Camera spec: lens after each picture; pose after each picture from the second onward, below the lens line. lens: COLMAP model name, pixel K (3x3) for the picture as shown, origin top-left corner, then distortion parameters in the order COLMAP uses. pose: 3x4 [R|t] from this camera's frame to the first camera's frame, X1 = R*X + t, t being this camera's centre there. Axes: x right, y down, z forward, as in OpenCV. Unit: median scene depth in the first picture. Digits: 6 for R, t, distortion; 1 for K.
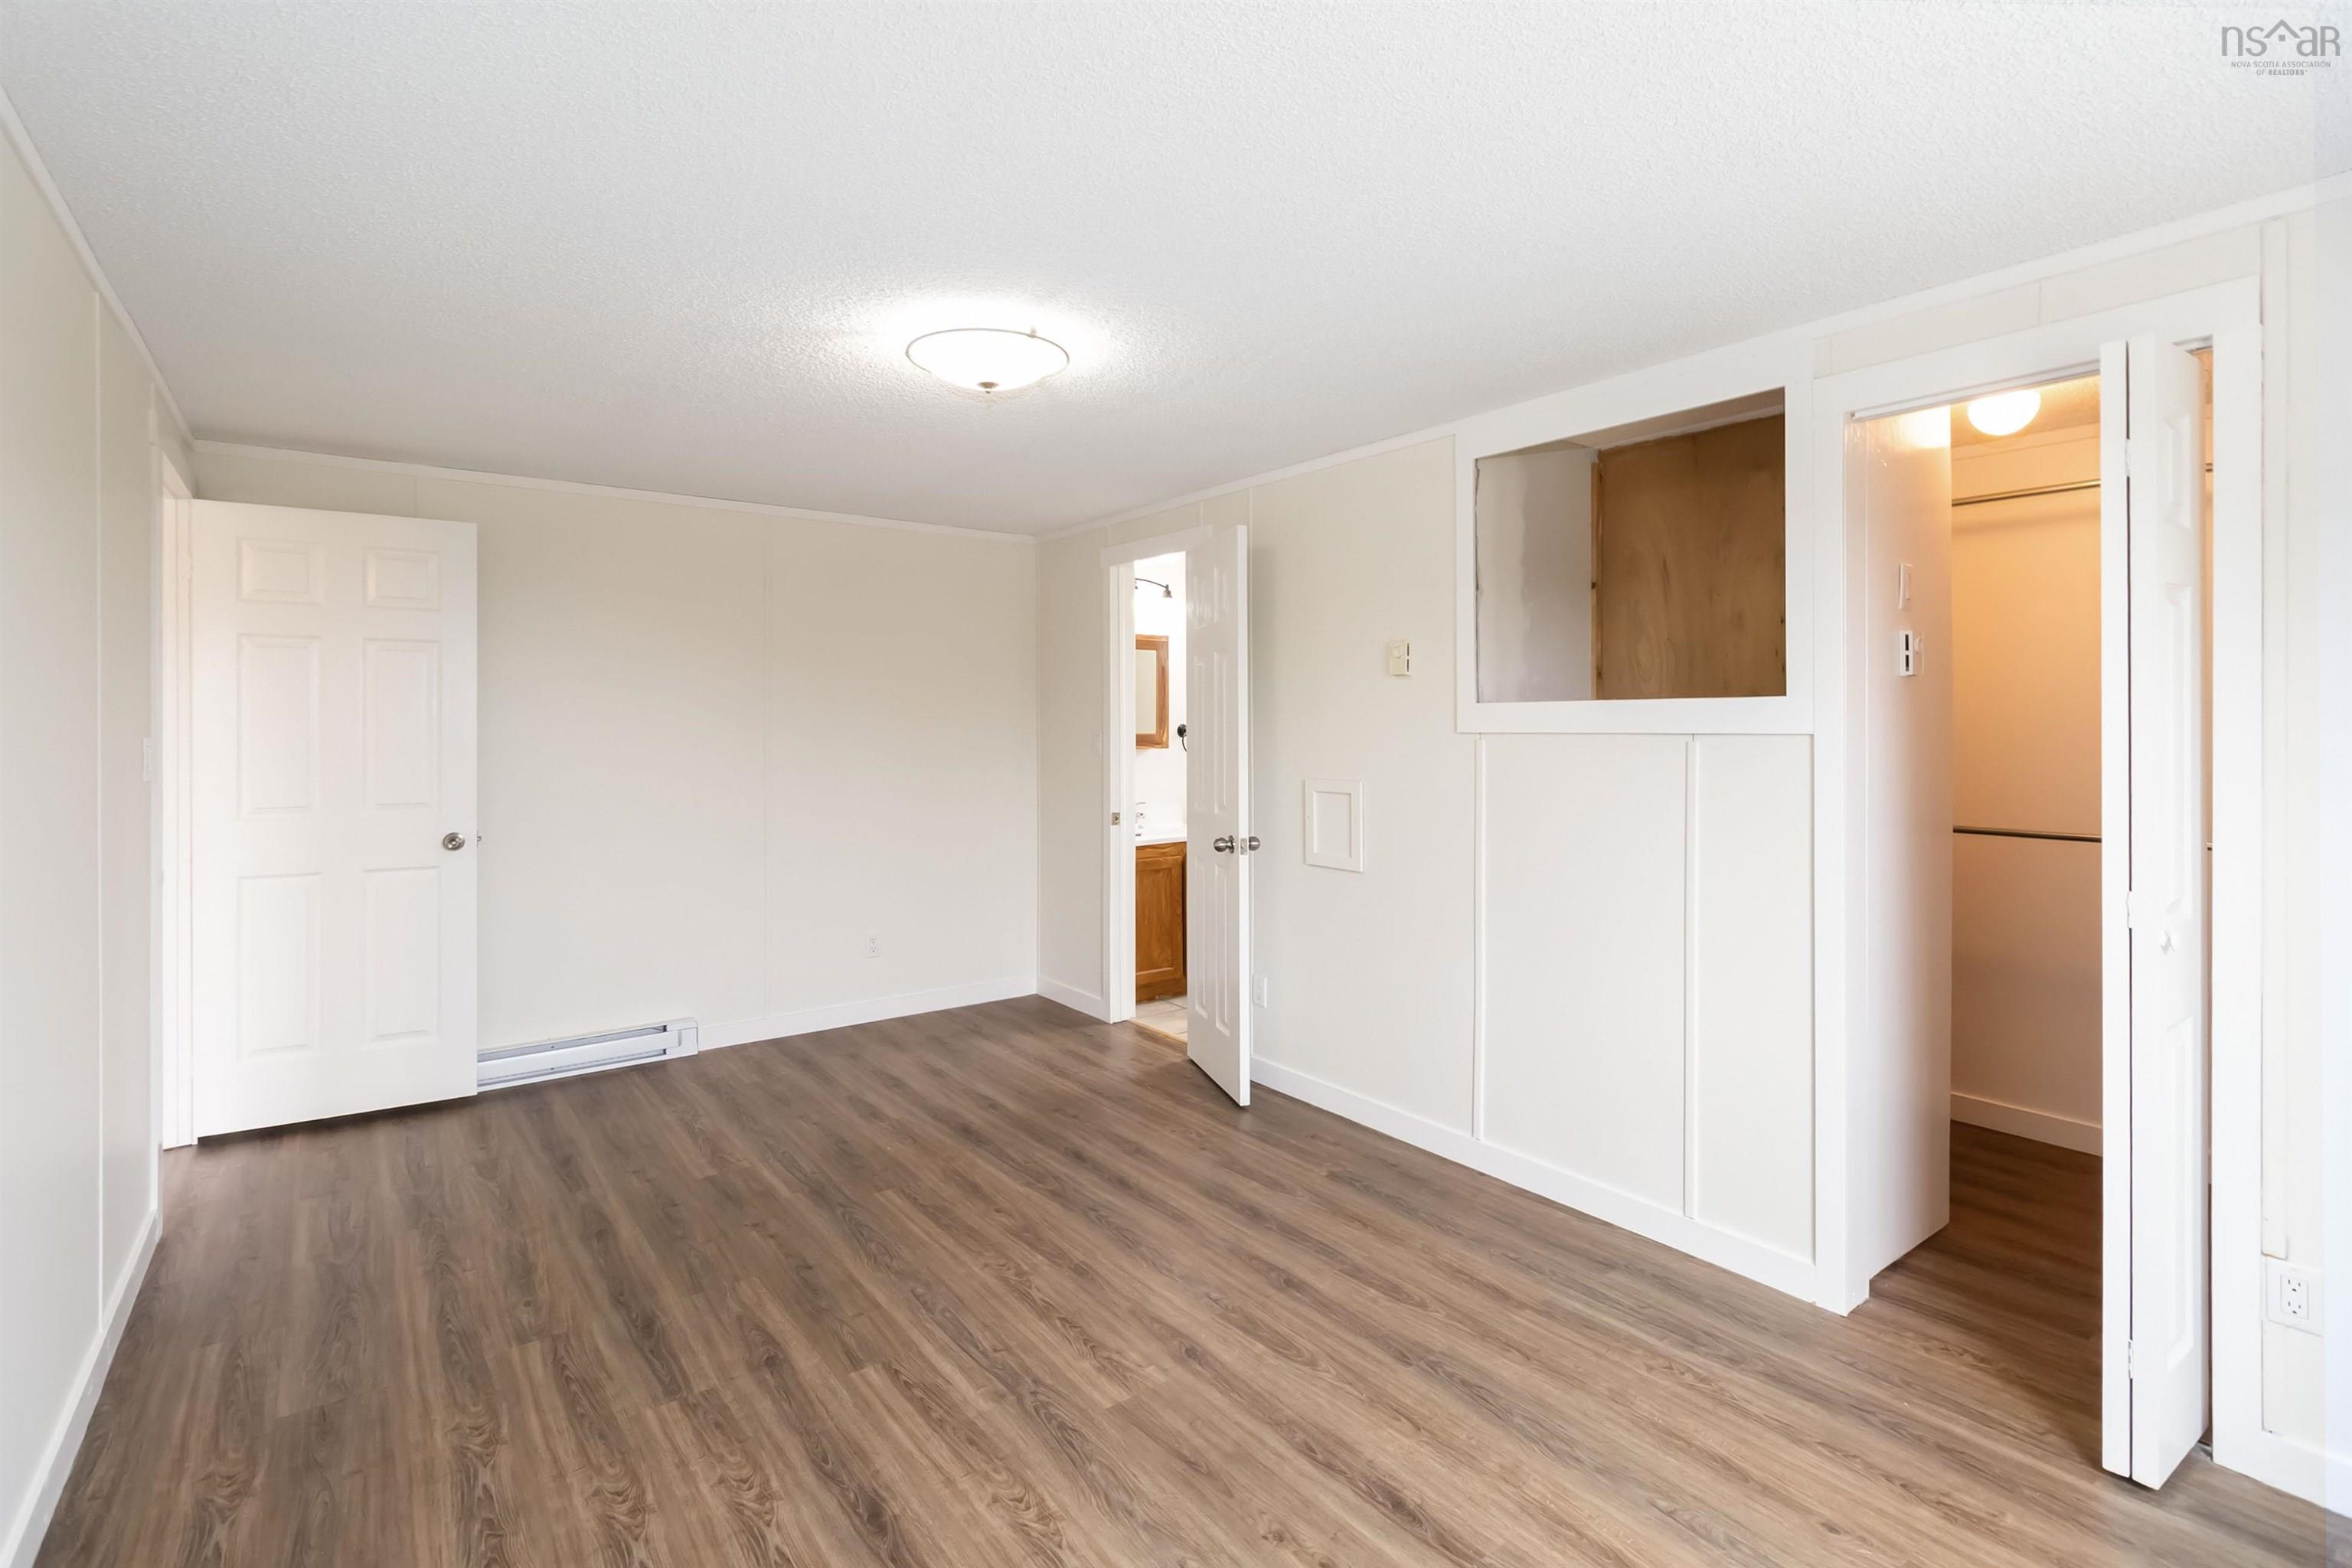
lens RADIAL K [[1080.8, 0, 1174.5], [0, 1080.8, 717.3], [0, 0, 1]] dist [-0.002198, 0.000183]
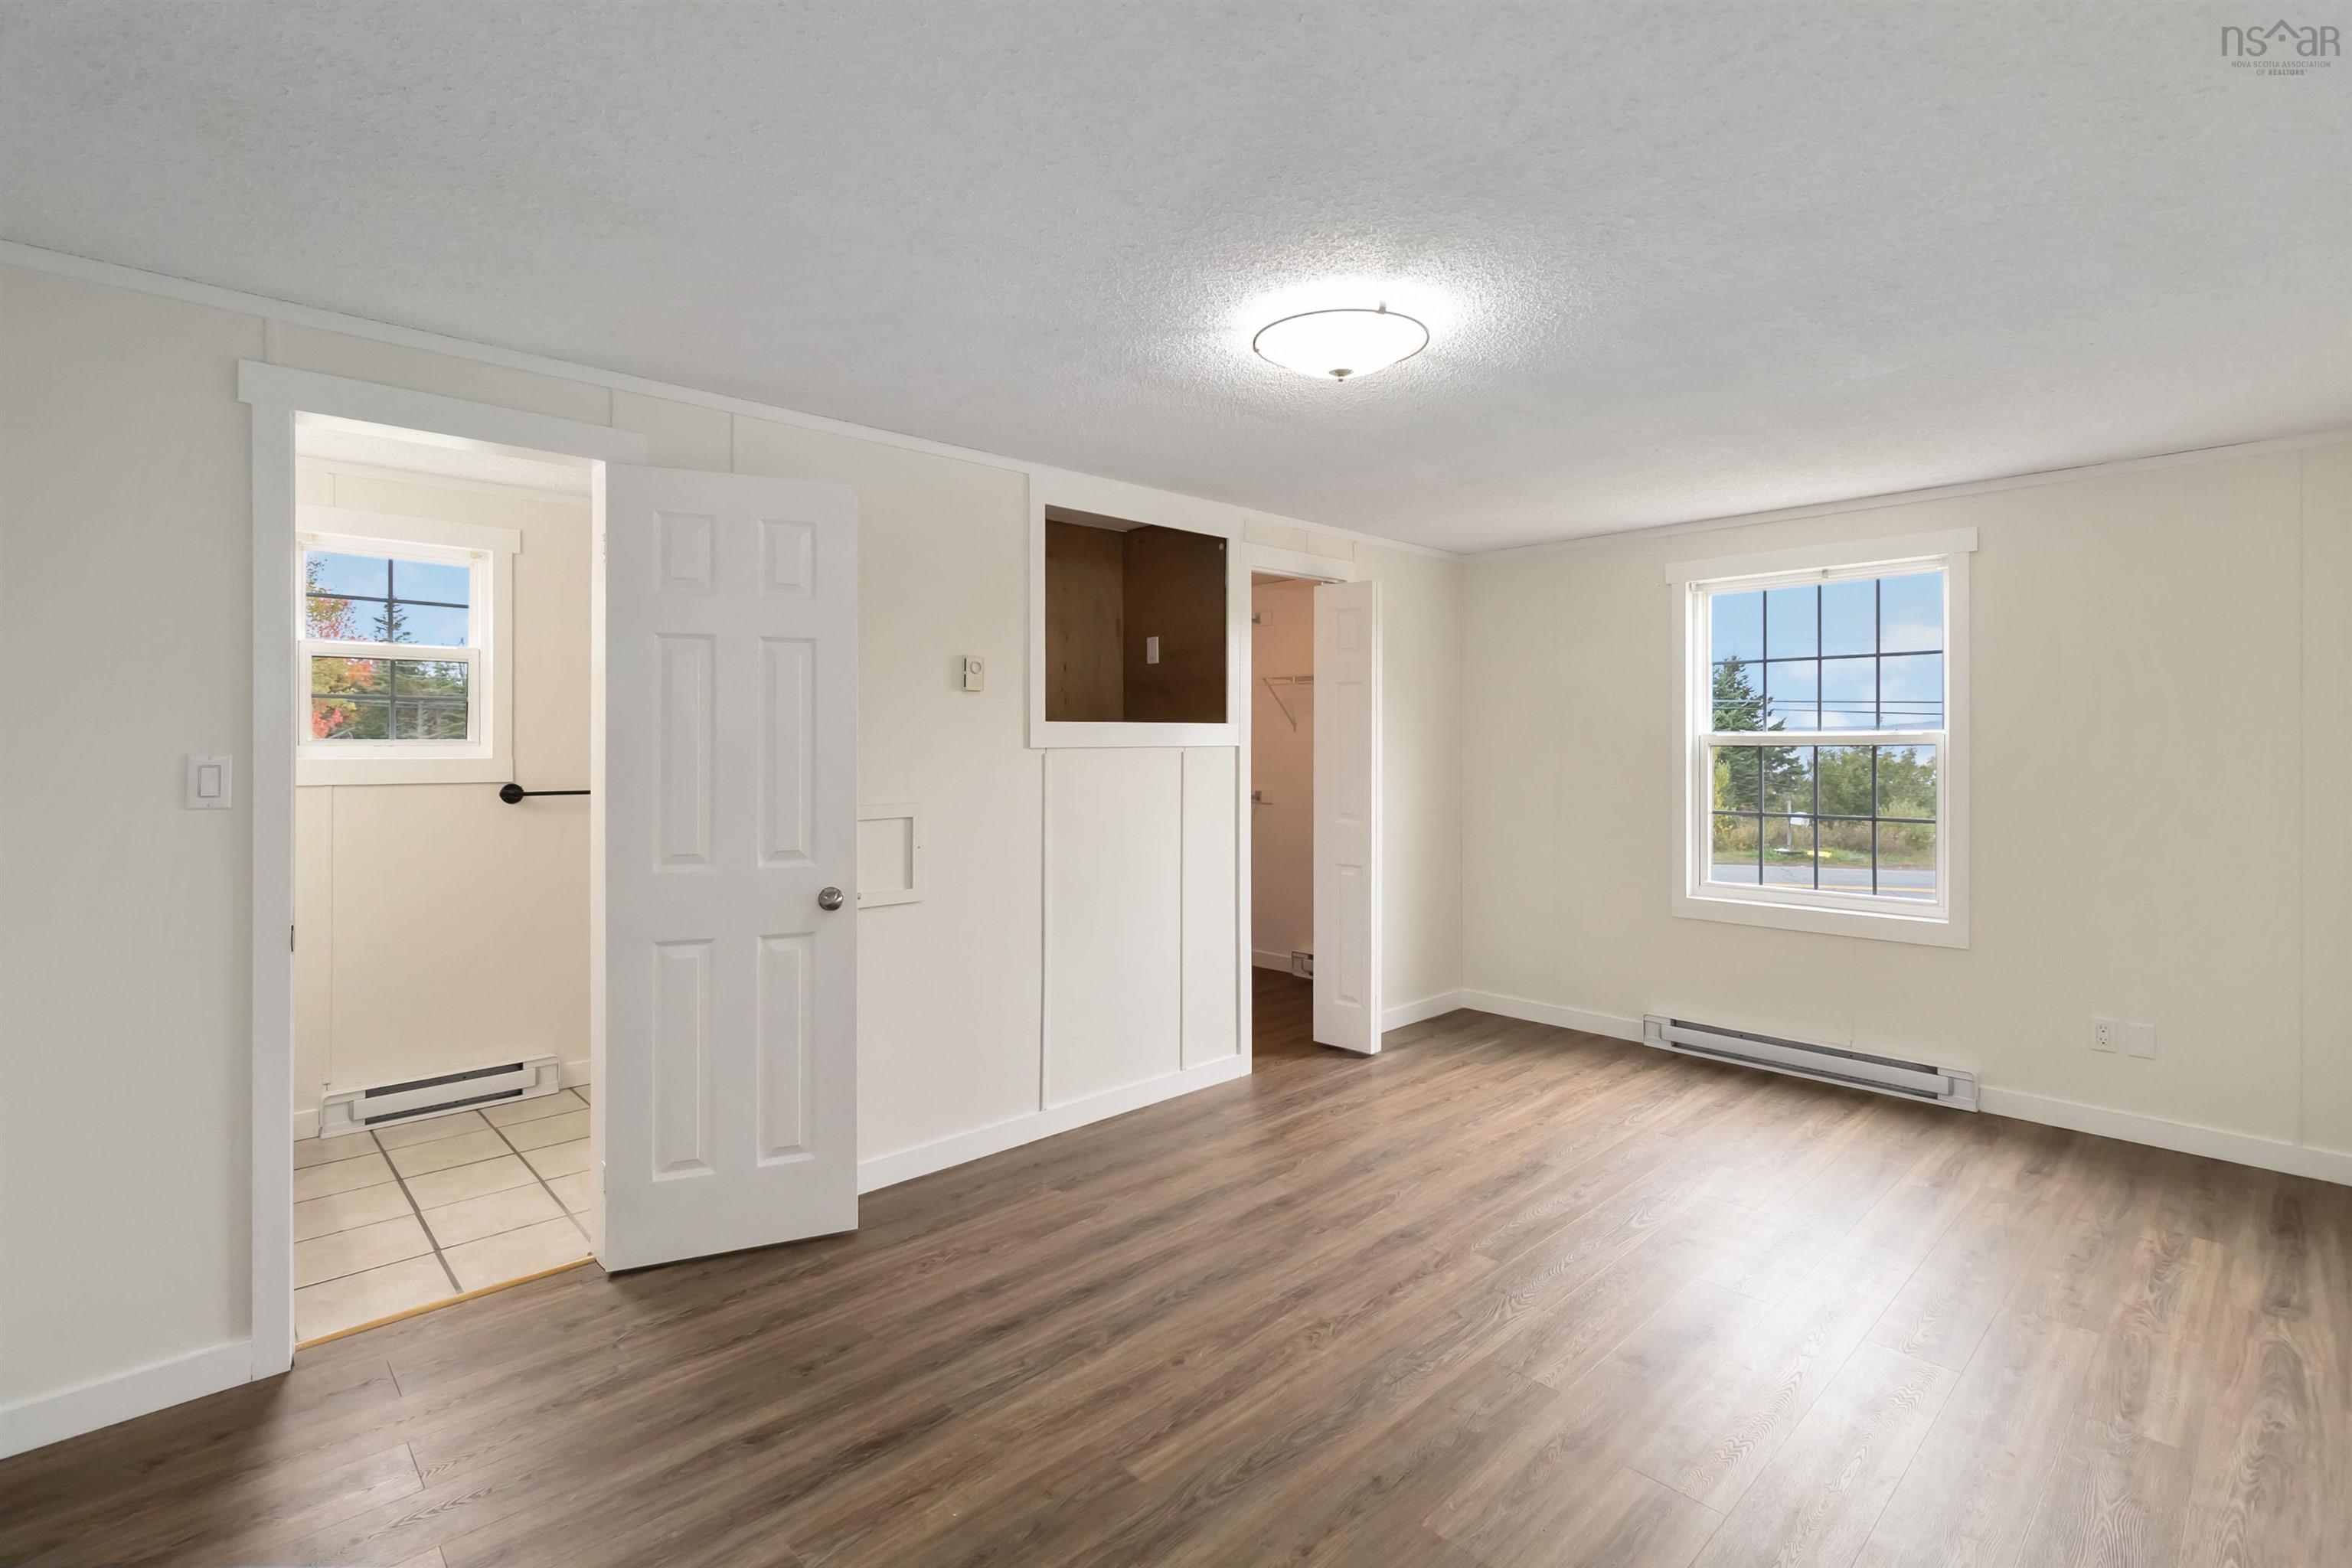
lens RADIAL K [[1080.8, 0, 1176.3], [0, 1080.8, 739.4], [0, 0, 1]] dist [-0.002198, 0.000183]
pose [[-0.103246, 0.000979, 0.994655, -0.952989], [-0.002204, 0.999997, -0.001213, 0.006512], [-0.994653, -0.002317, -0.103244, 1.095814]]
